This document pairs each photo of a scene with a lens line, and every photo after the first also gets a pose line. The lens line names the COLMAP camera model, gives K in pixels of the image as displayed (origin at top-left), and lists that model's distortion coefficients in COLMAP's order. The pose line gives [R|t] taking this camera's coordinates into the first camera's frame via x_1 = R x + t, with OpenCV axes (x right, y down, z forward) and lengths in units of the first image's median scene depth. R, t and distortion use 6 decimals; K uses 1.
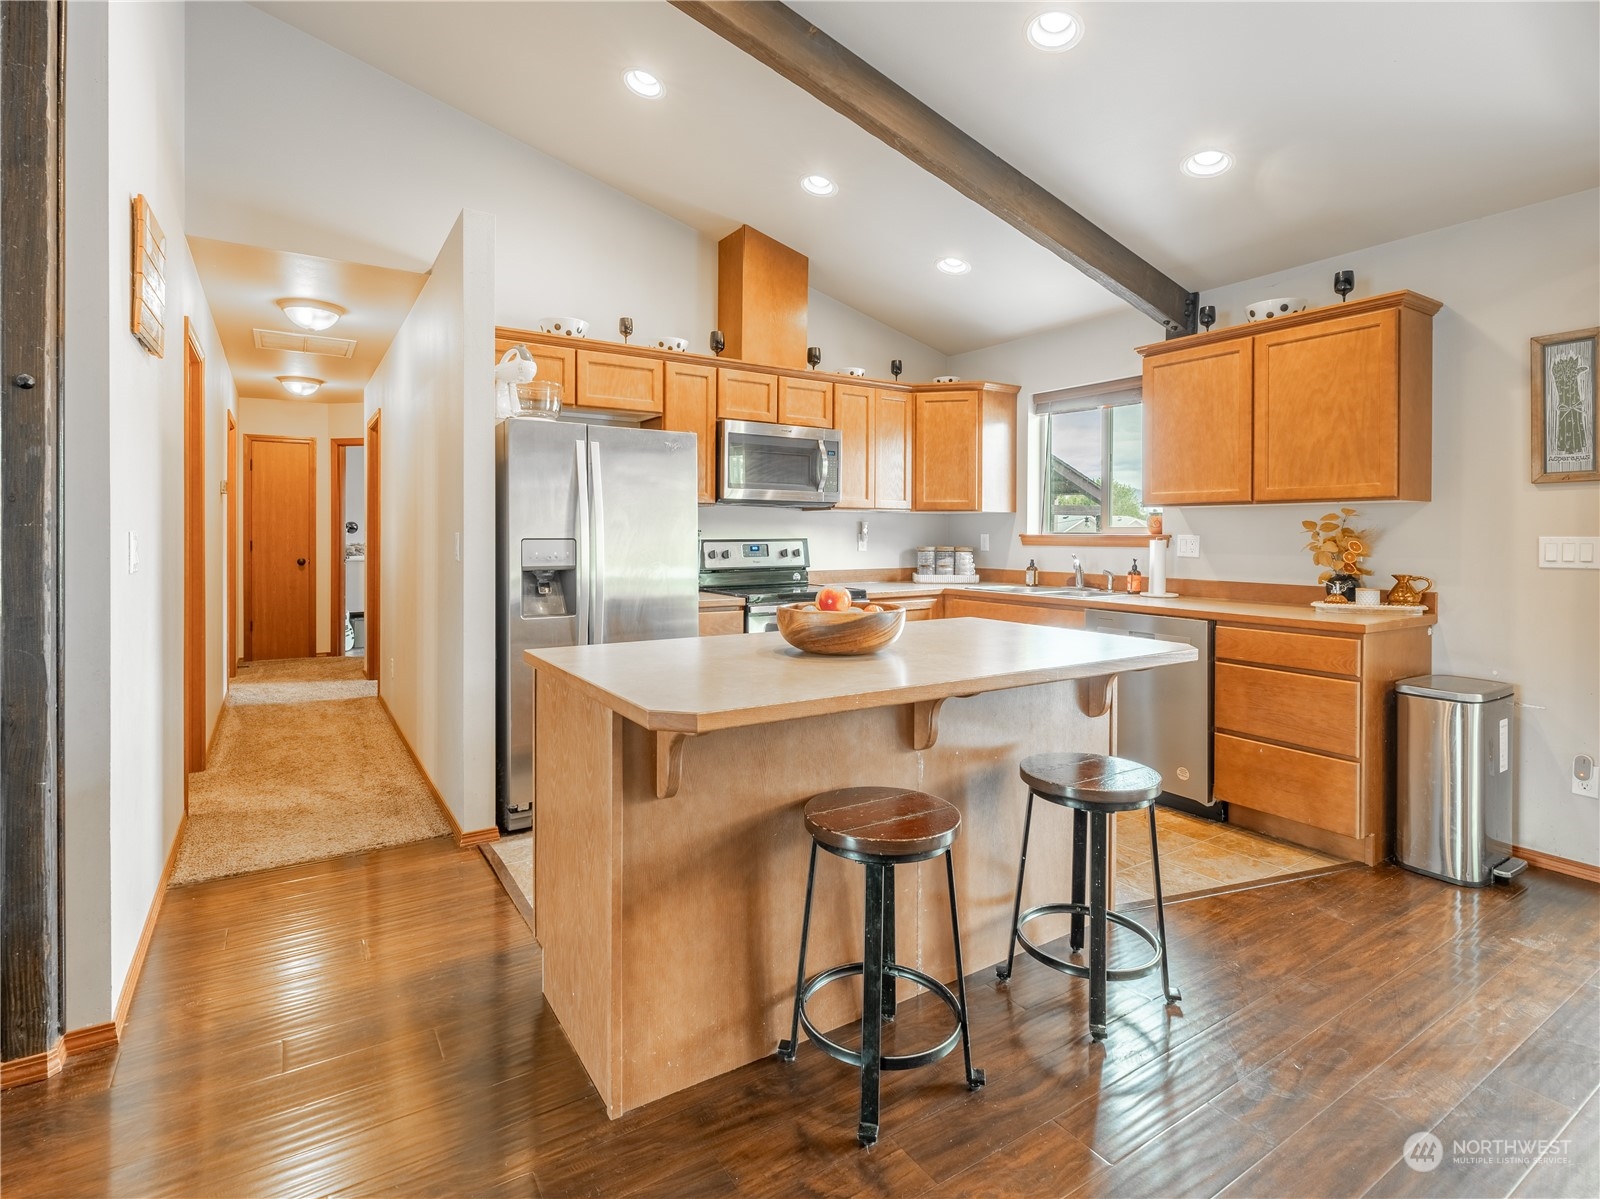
lens RADIAL K [[791.8, 0, 807.2], [0, 791.8, 541.2], [0, 0, 1]] dist [0.005609, 0.000118]
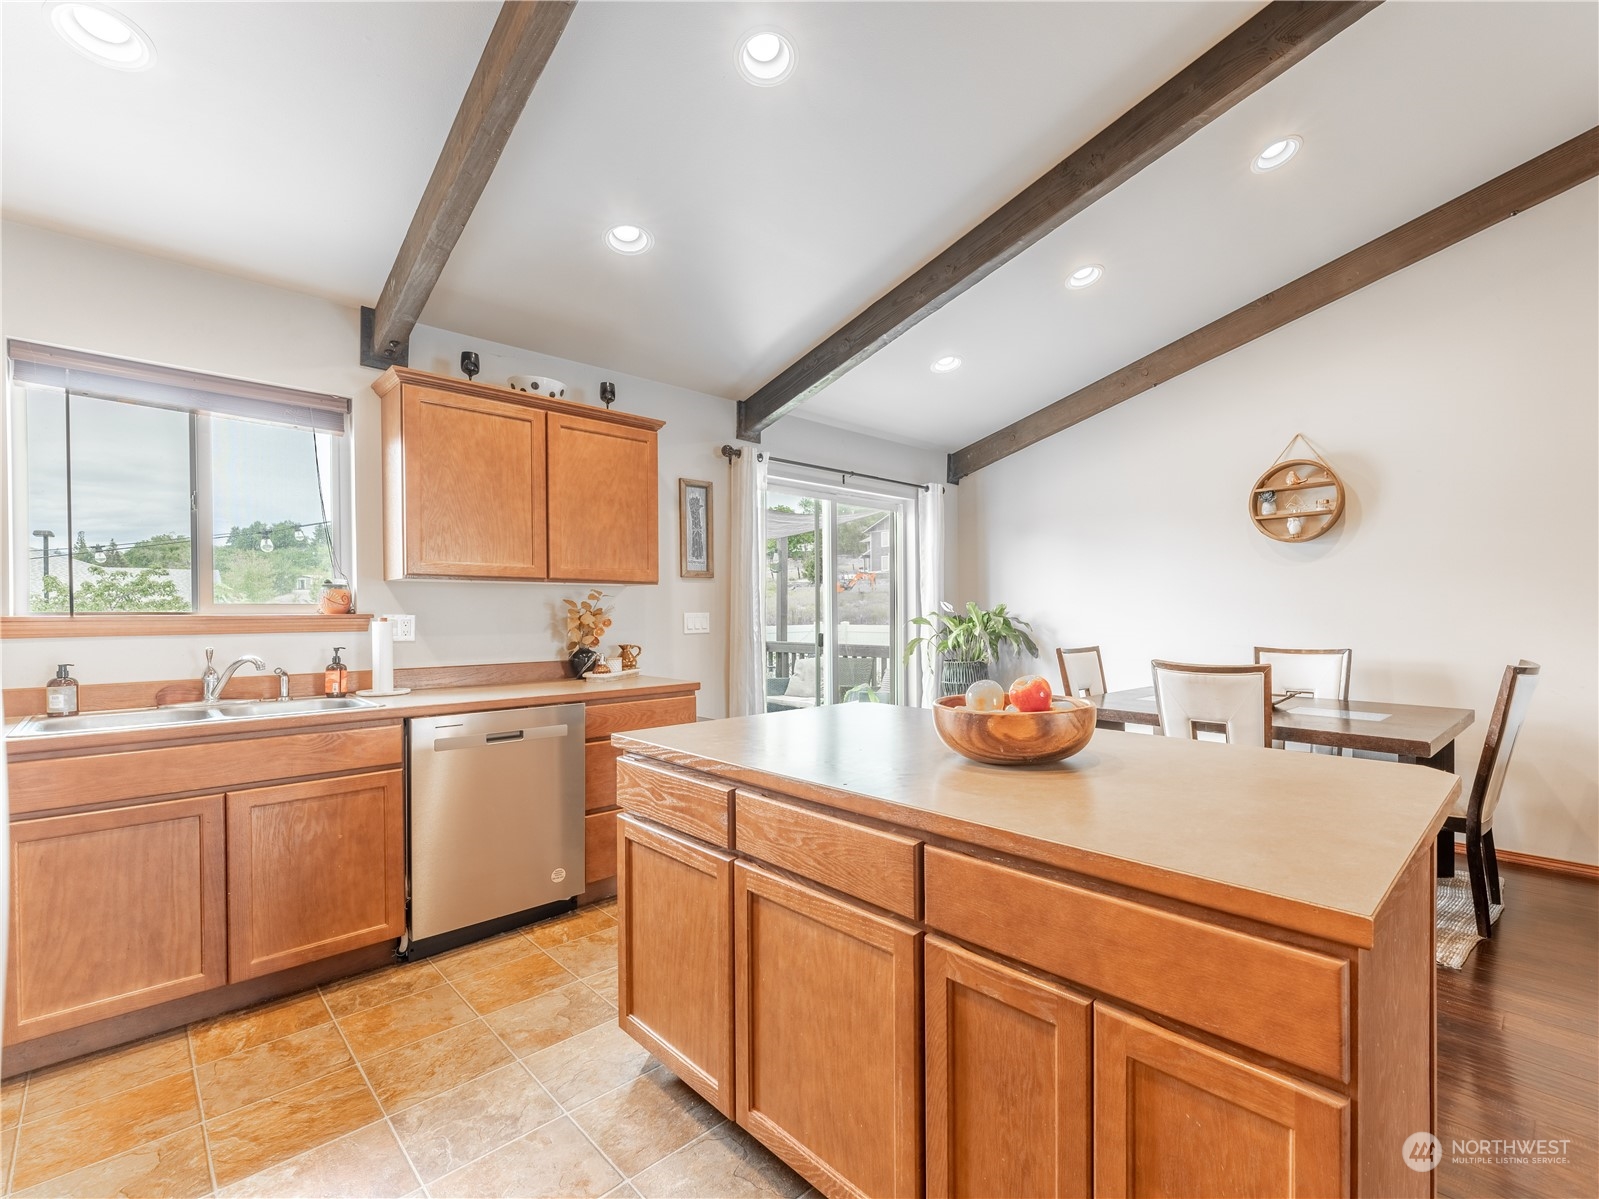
lens RADIAL K [[728.9, 0, 886.5], [0, 728.9, 619.9], [0, 0, 1]] dist [-0.005745, 0.001134]
pose [[-0.229843, -0.012205, 0.973151, -0.399500], [0.015281, 0.999753, 0.016148, -0.007182], [-0.973108, 0.018582, -0.229599, 0.769945]]
